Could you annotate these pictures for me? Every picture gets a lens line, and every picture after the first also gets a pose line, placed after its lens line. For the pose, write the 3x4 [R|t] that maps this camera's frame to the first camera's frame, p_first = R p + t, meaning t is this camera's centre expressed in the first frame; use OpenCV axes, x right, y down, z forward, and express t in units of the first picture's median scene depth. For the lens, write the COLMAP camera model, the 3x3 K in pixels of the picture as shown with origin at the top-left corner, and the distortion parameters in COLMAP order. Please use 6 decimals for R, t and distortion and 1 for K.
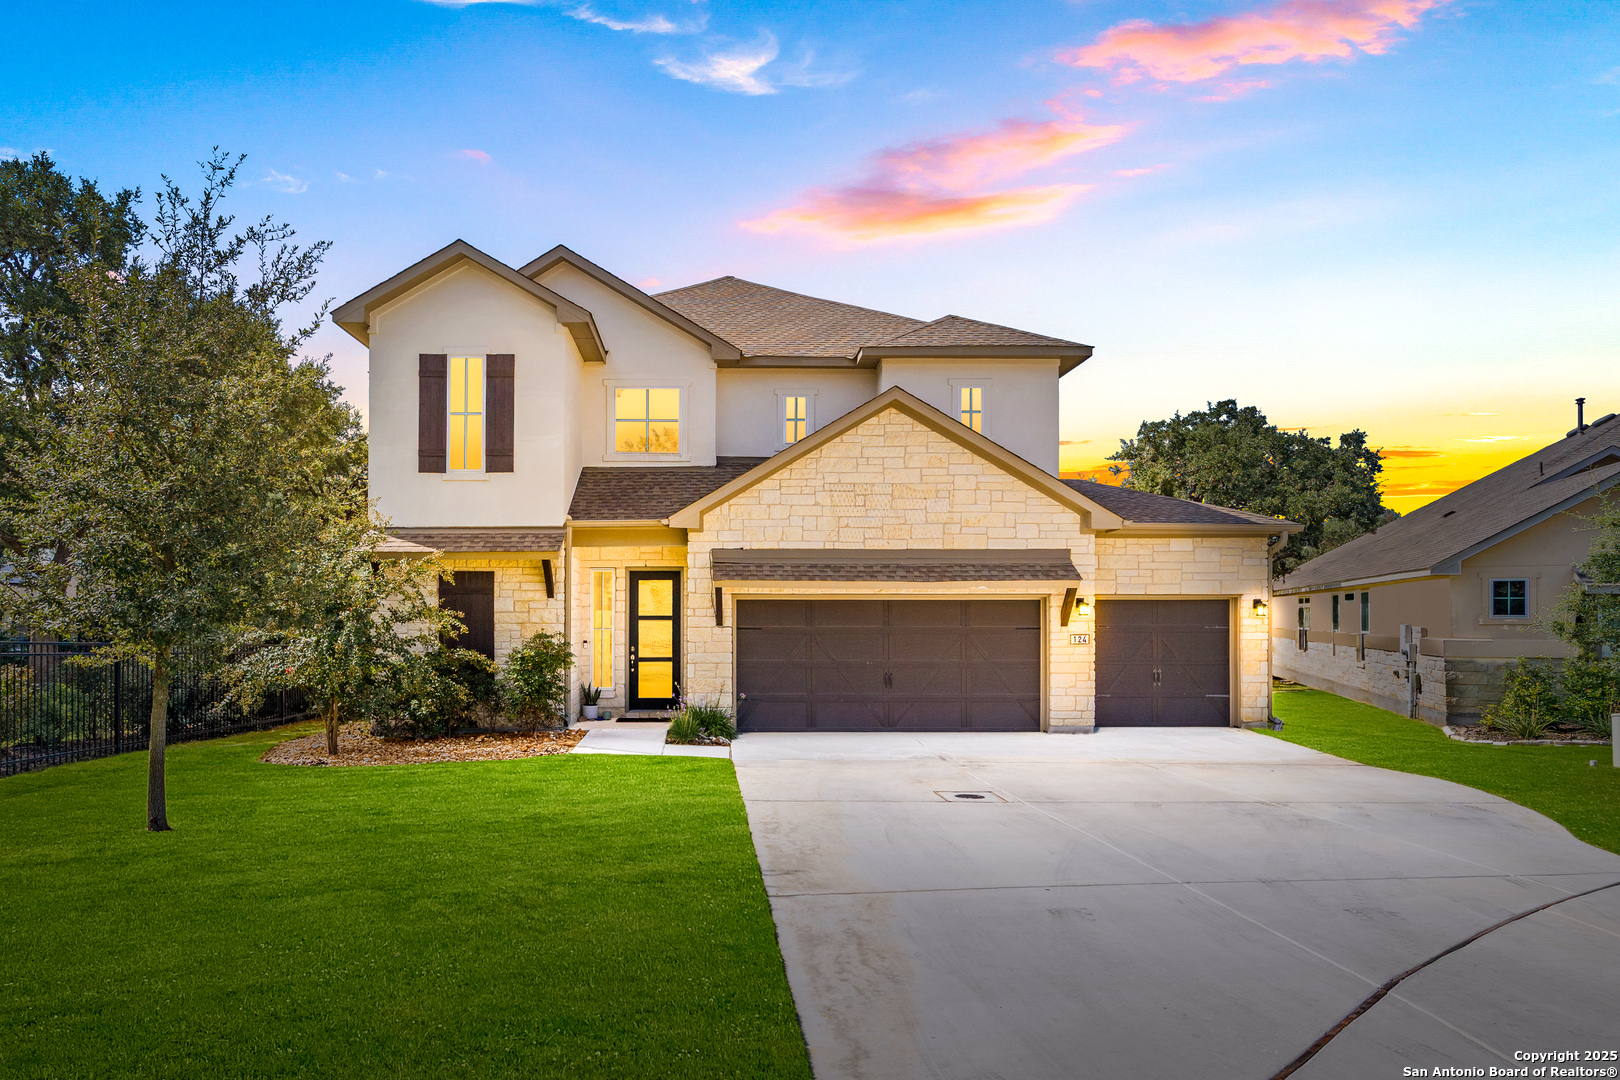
lens RADIAL K [[910.5, 0, 799.7], [0, 910.5, 518.8], [0, 0, 1]] dist [-0.000778, -0.000032]
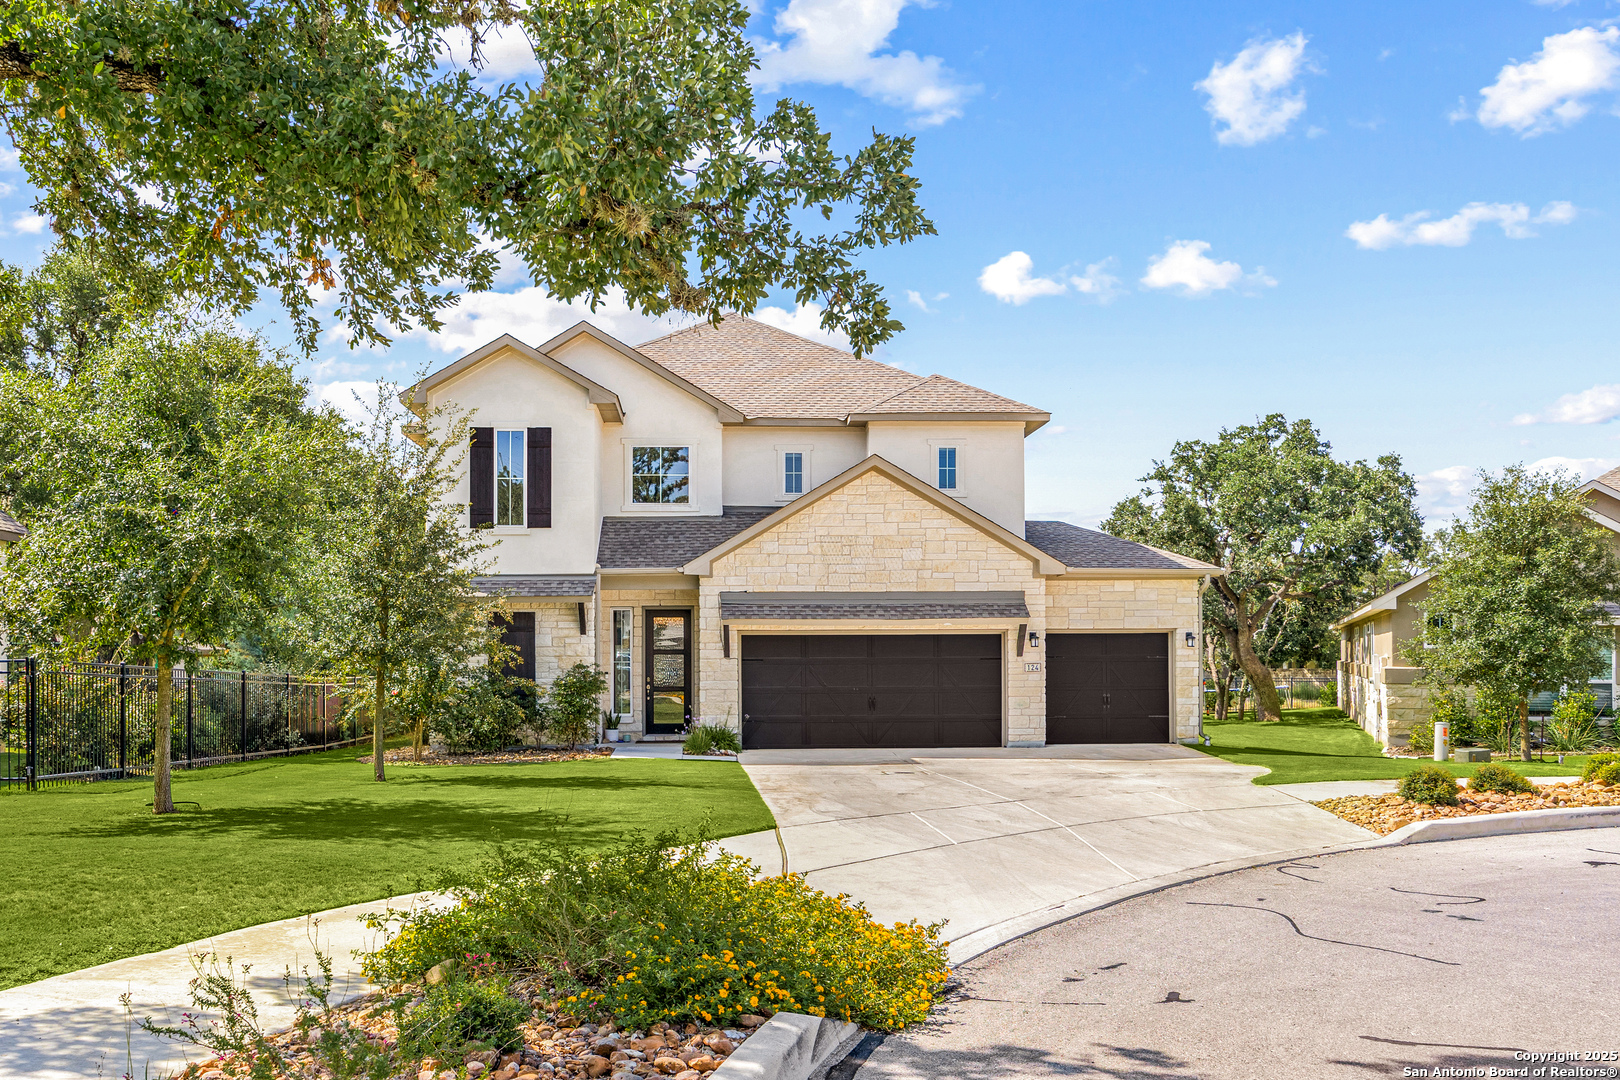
lens RADIAL K [[1196.7, 0, 810.0], [0, 1196.7, 540.0], [0, 0, 1]] dist [0.001283, 0.000001]
pose [[0.999884, -0.005930, -0.014020, 0.041290], [0.006116, 0.999894, 0.013215, -0.053513], [0.013940, -0.013300, 0.999814, -0.537505]]
